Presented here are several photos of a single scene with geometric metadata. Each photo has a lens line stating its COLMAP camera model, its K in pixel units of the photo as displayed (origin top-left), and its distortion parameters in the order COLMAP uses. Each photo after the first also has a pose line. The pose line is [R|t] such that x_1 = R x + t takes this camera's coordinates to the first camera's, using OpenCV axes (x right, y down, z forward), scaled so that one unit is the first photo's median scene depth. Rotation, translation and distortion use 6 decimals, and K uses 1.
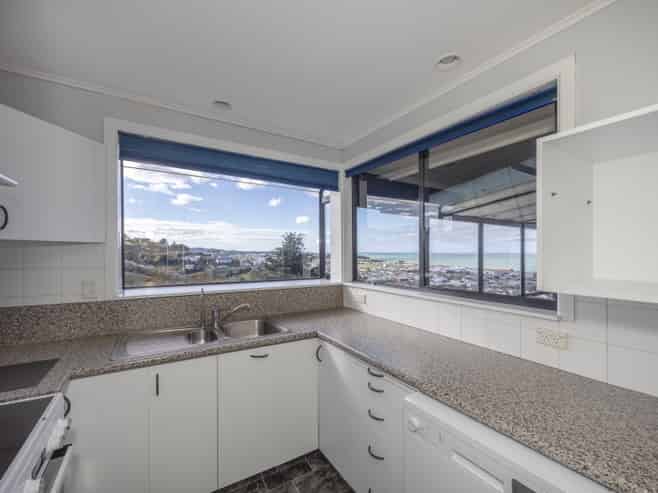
lens RADIAL K [[296.9, 0, 329.0], [0, 296.9, 246.5], [0, 0, 1]] dist [-0.000216, -0.000076]
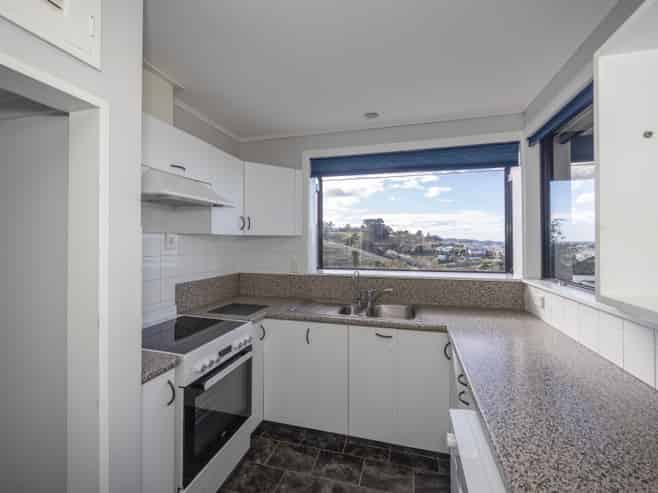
lens RADIAL K [[298.1, 0, 310.2], [0, 298.1, 241.8], [0, 0, 1]] dist [-0.030724, -0.000039]
pose [[0.637911, -0.008157, -0.770067, 0.243031], [0.020035, 0.999781, 0.006006, 0.003683], [0.769849, -0.019259, 0.637935, 0.047850]]
